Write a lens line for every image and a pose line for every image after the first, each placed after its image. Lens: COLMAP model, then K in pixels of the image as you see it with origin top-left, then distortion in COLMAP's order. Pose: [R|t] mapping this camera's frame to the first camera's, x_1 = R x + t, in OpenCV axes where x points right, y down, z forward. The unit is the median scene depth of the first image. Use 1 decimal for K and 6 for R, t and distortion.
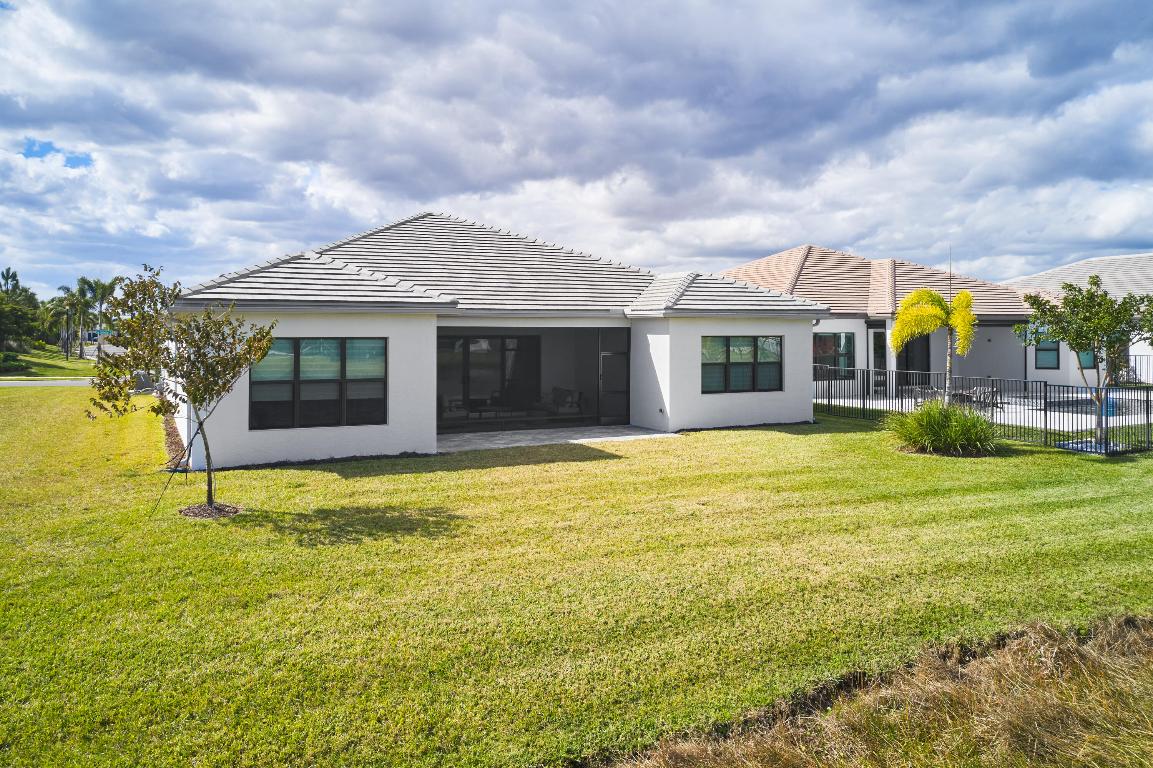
lens RADIAL K [[940.3, 0, 575.1], [0, 940.3, 404.6], [0, 0, 1]] dist [0.002866, -0.002649]
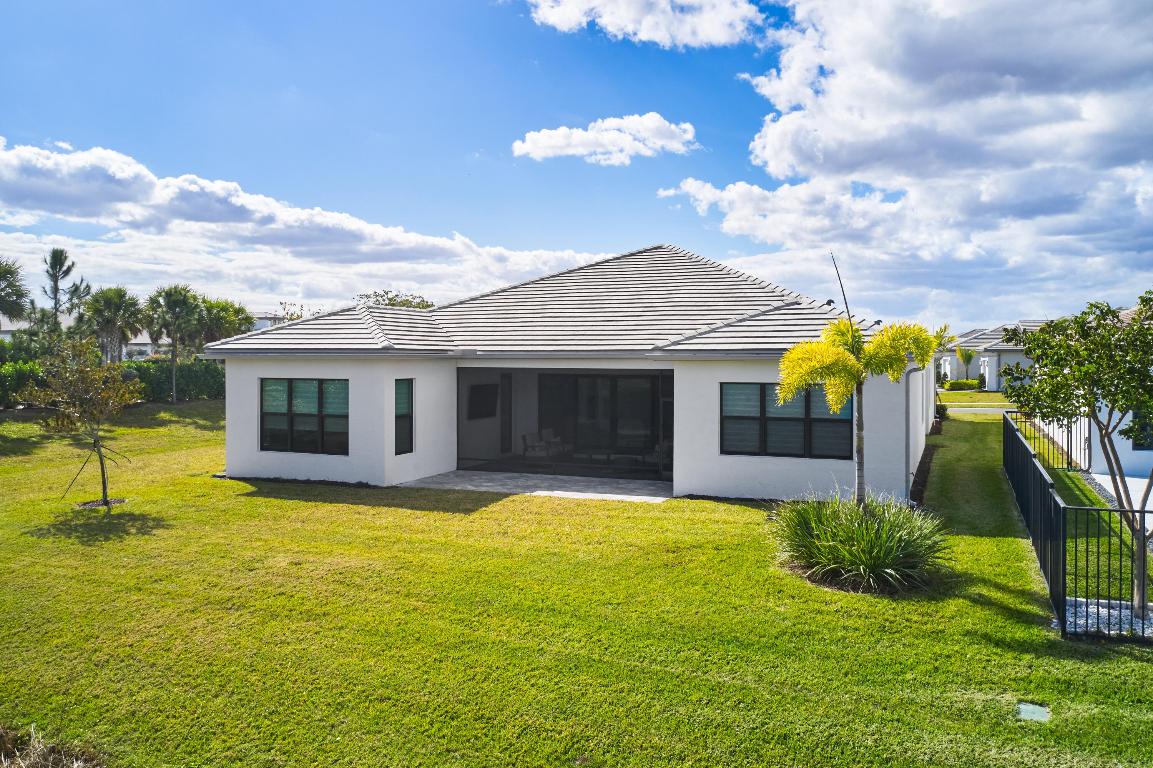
lens RADIAL K [[954.0, 0, 576.5], [0, 954.0, 384.0], [0, 0, 1]] dist [-0.093362, 0.001804]
pose [[0.613176, 0.024125, -0.789578, 0.102136], [-0.056237, 0.998331, -0.013169, -0.007742], [0.787942, 0.052478, 0.613509, 0.059631]]
